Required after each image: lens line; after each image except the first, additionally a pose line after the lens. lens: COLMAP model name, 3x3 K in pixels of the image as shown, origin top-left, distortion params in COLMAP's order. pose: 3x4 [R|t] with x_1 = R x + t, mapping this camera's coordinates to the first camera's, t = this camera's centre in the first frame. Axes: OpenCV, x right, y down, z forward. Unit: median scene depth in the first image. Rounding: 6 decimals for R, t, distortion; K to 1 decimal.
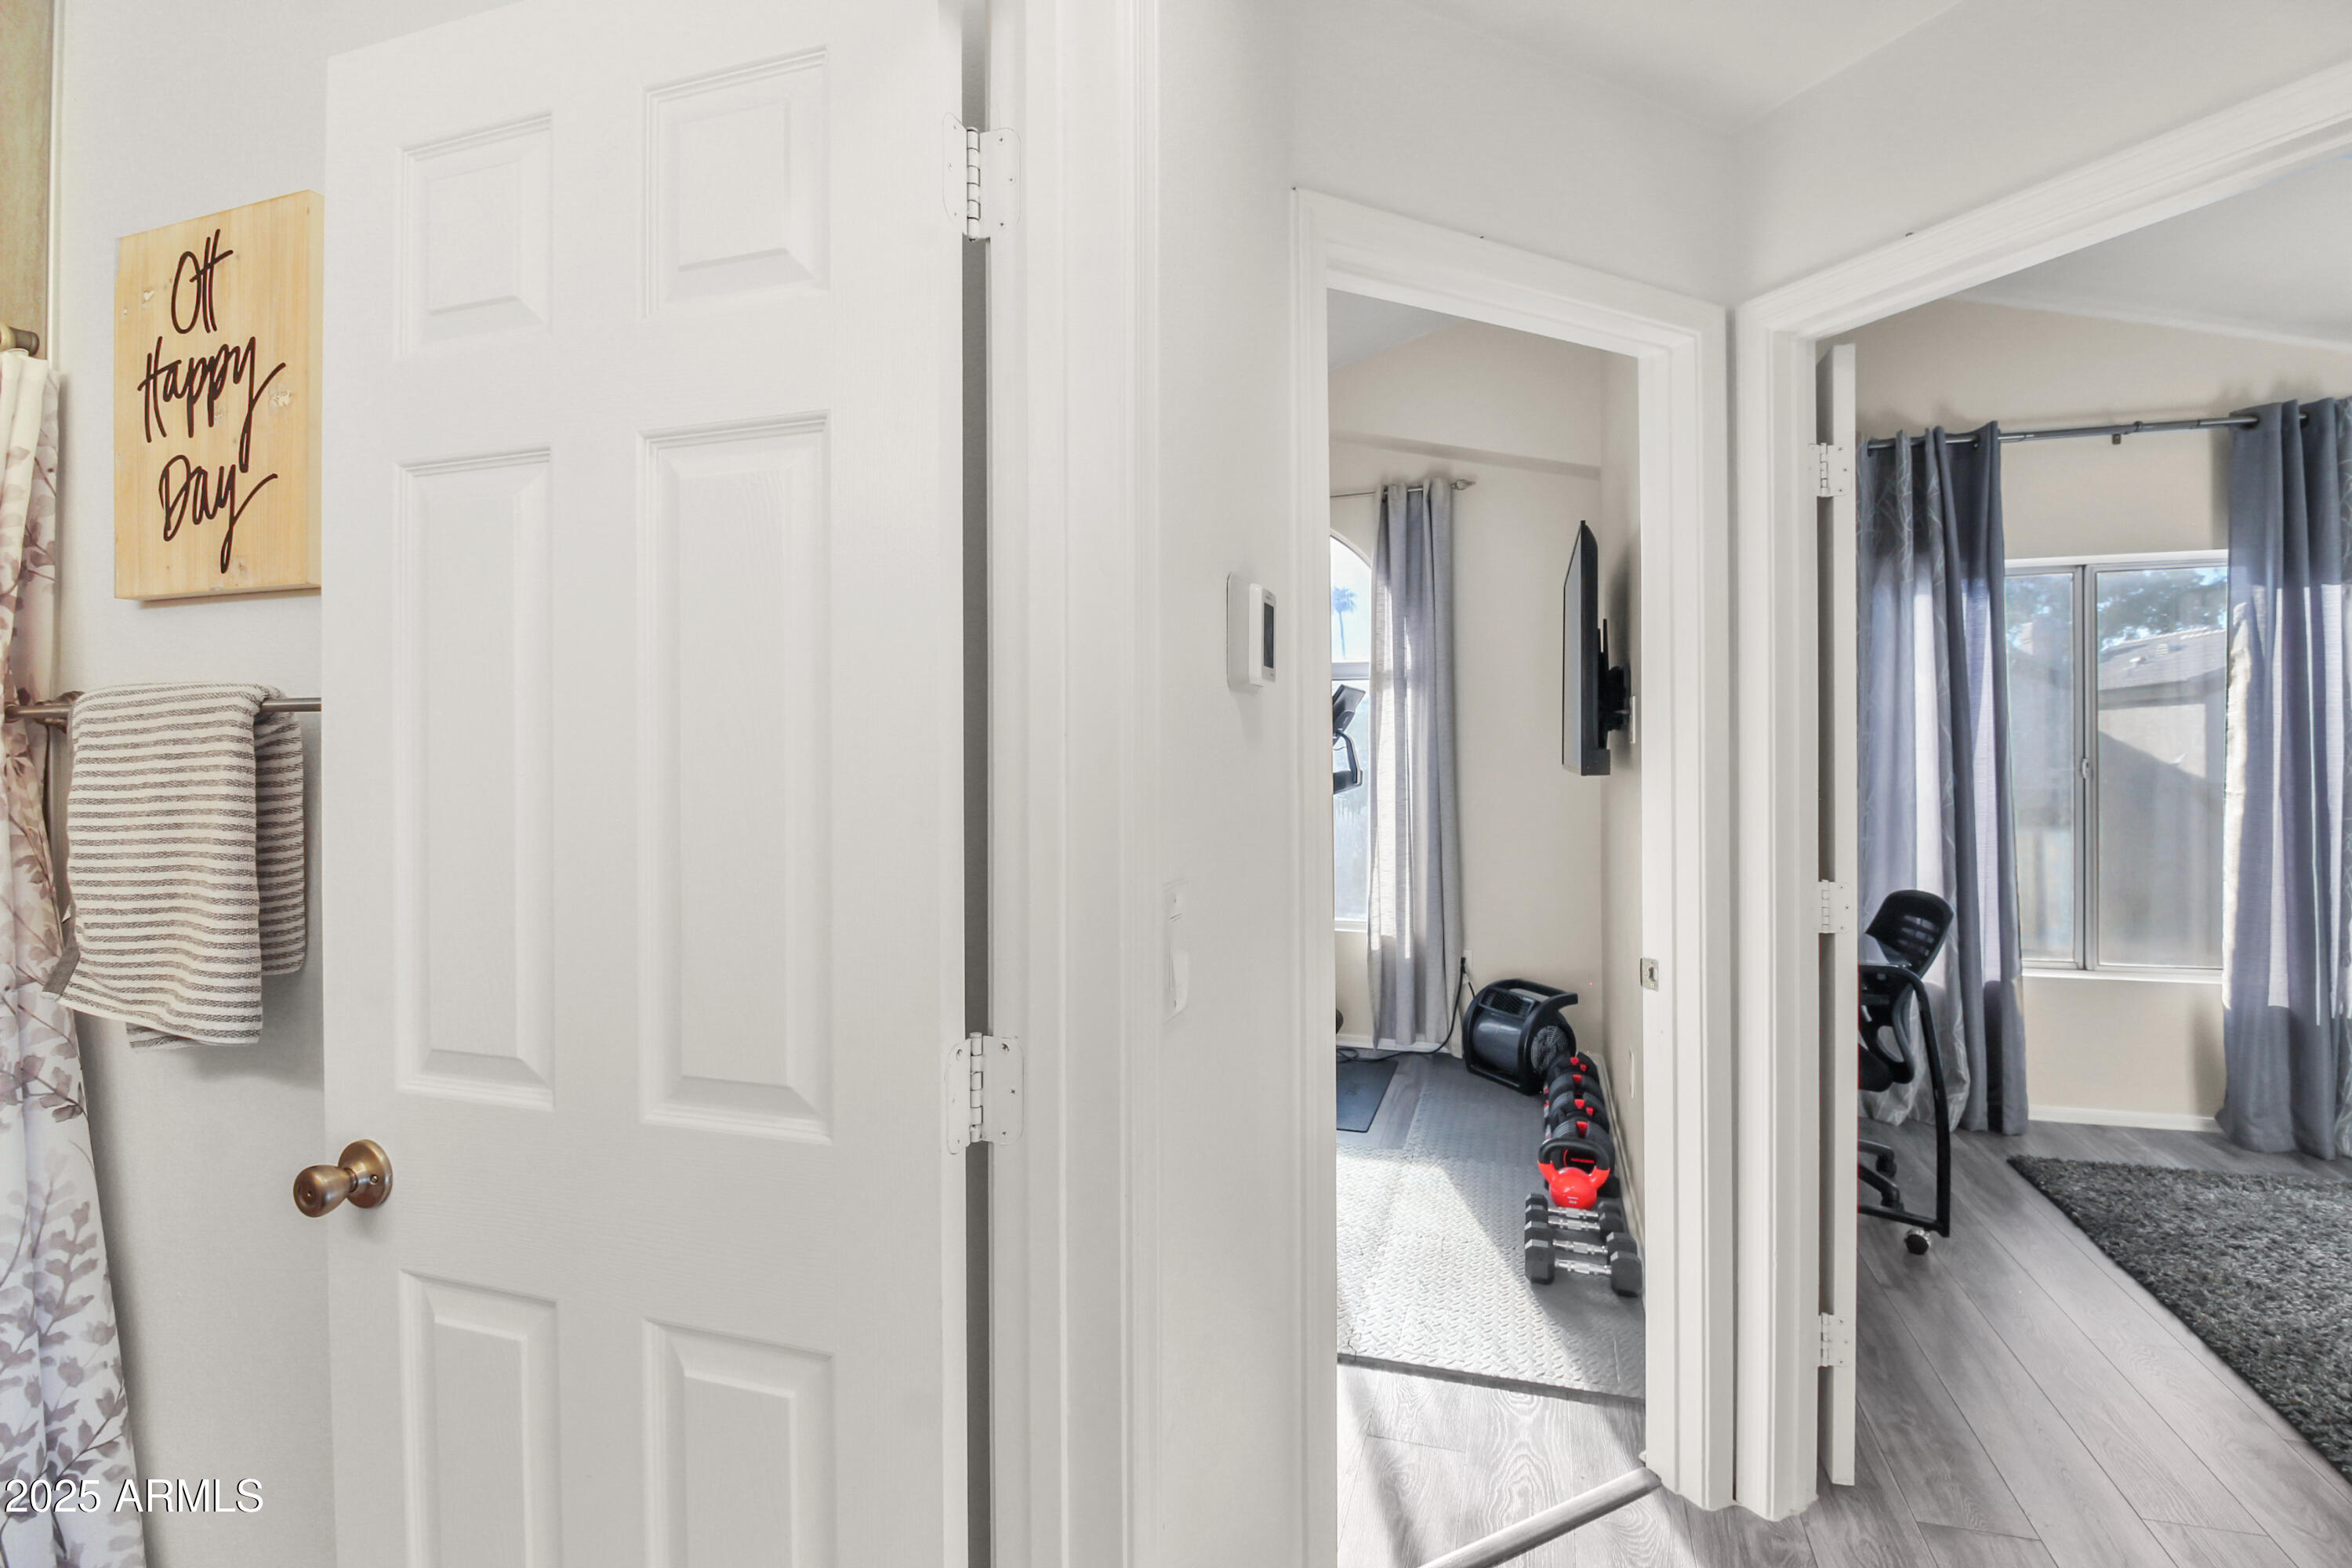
lens RADIAL K [[1097.7, 0, 1182.8], [0, 1097.7, 749.8], [0, 0, 1]] dist [0.000696, -0.014202]
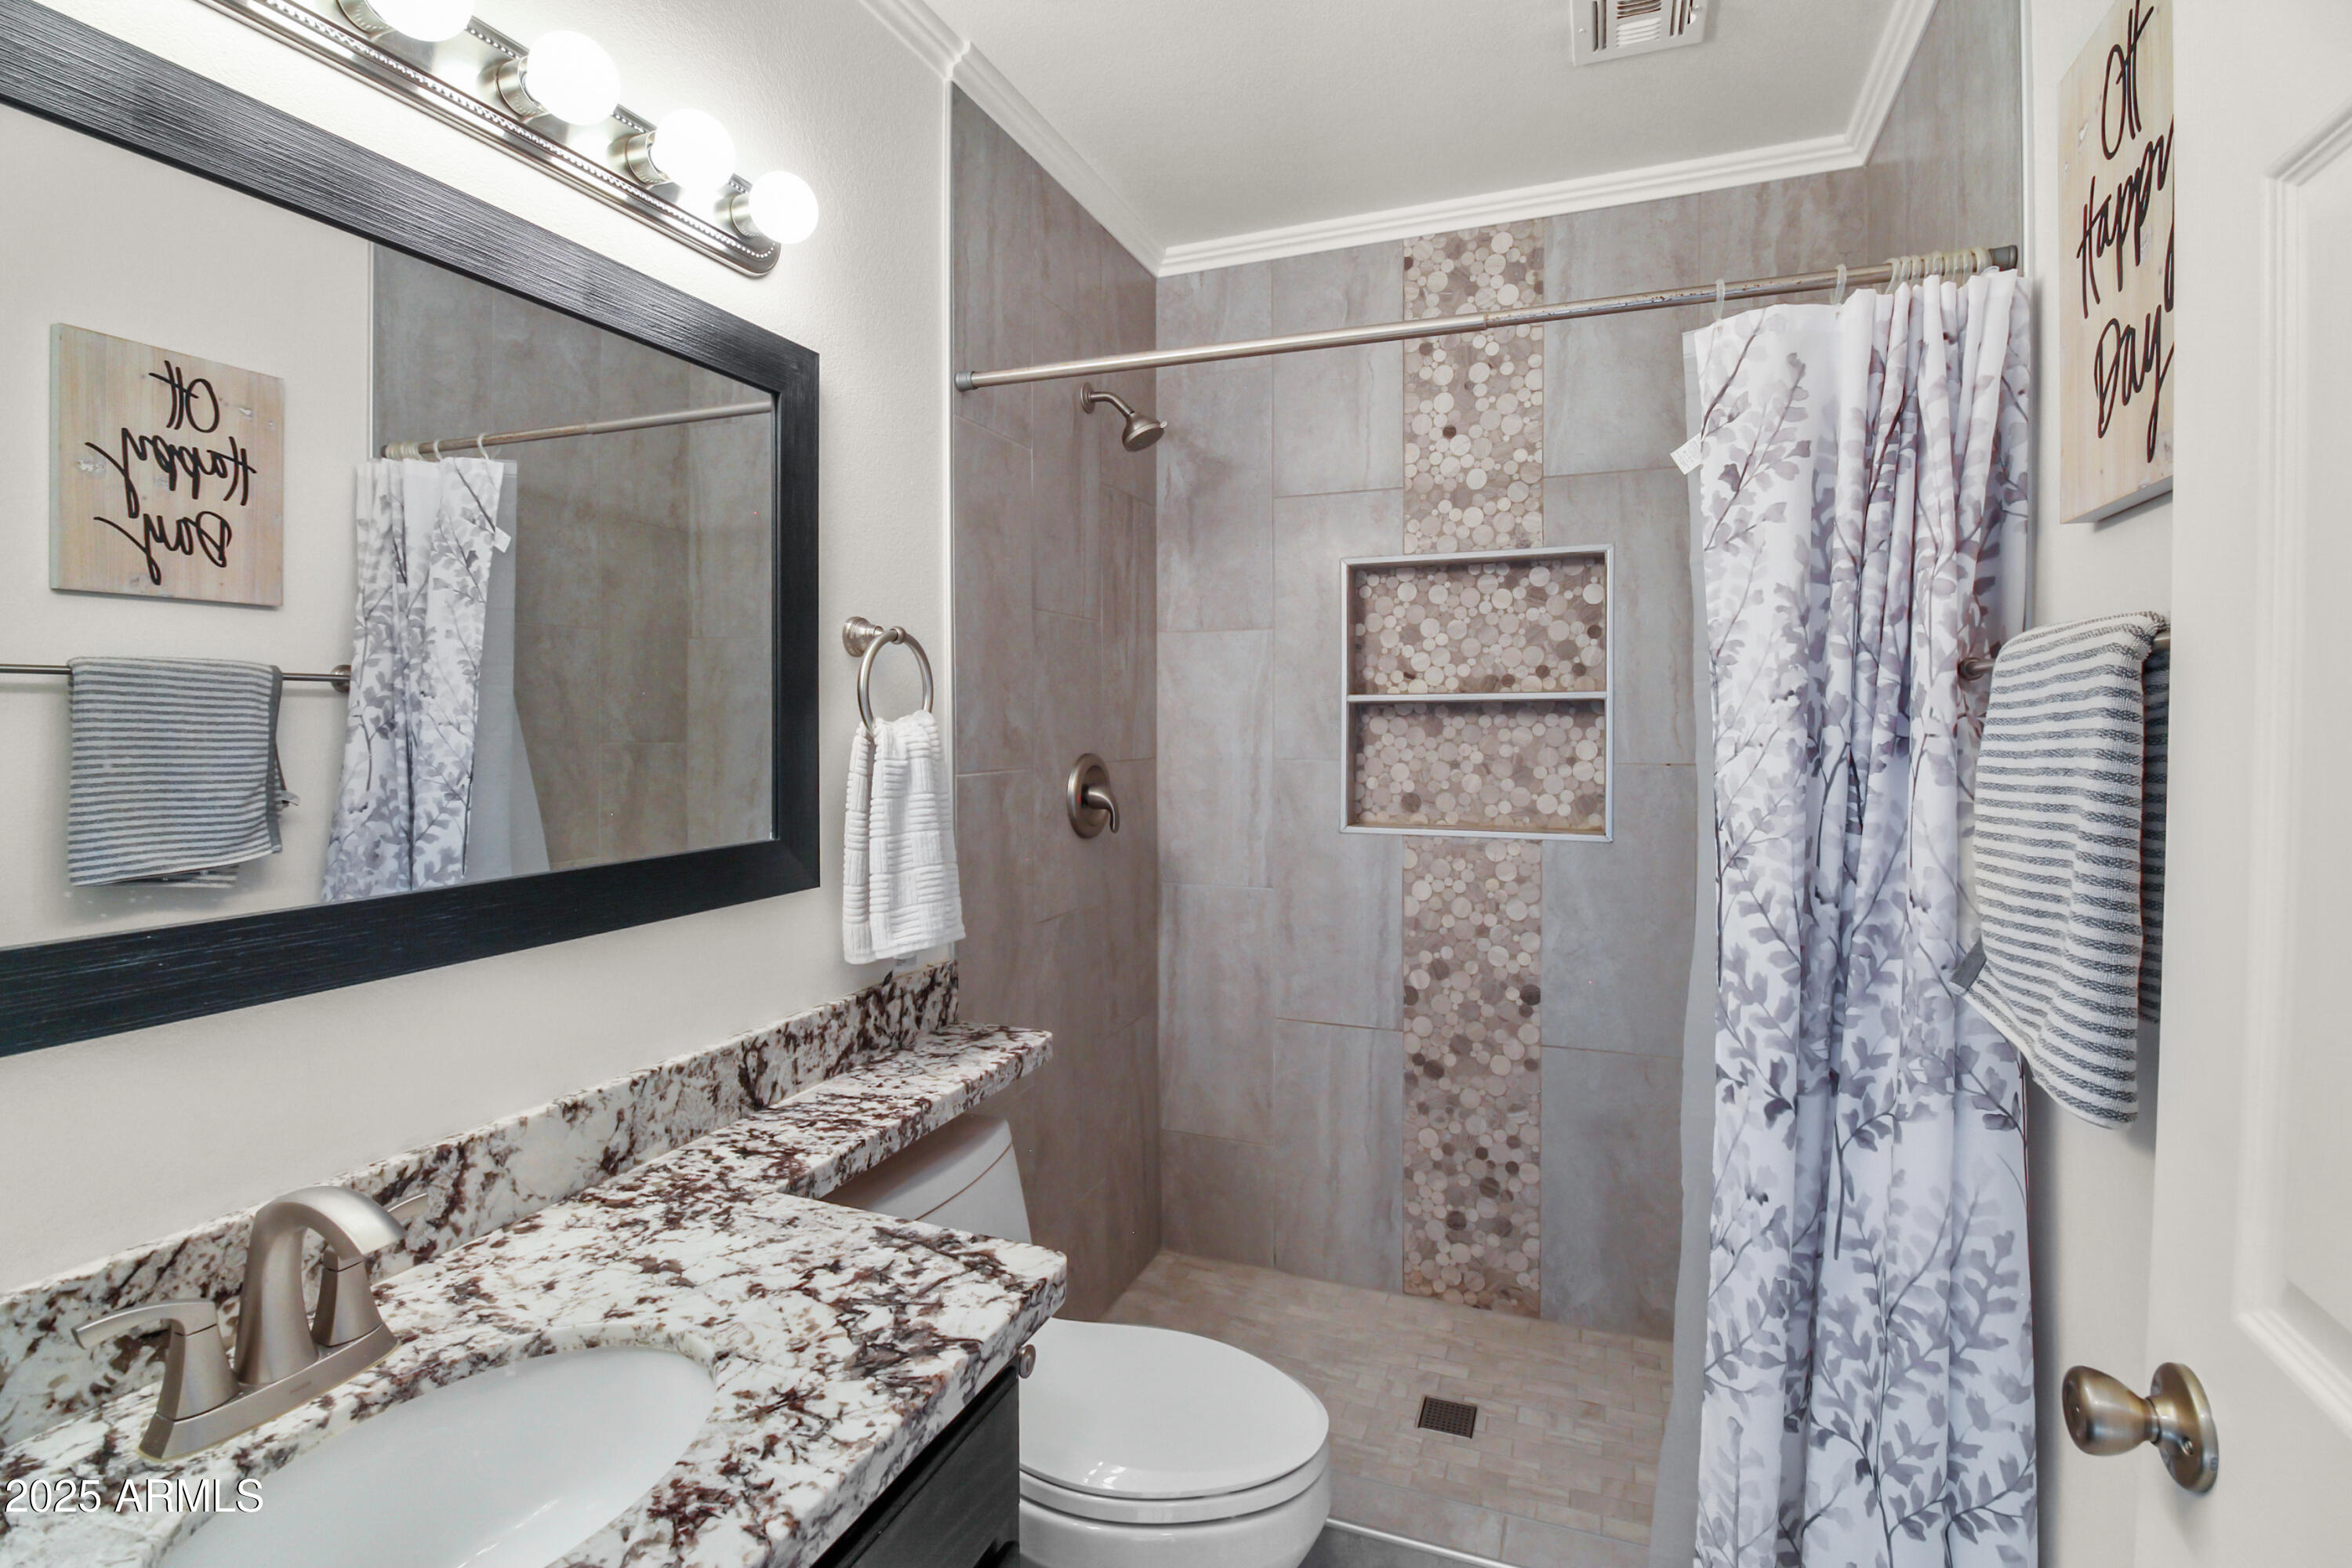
lens RADIAL K [[1097.7, 0, 1182.8], [0, 1097.7, 749.8], [0, 0, 1]] dist [0.000696, -0.014202]
pose [[-0.059573, 0.029916, -0.997776, -0.119314], [0.007371, 0.999537, 0.029529, 0.002074], [0.998197, -0.005596, -0.059766, 0.398510]]
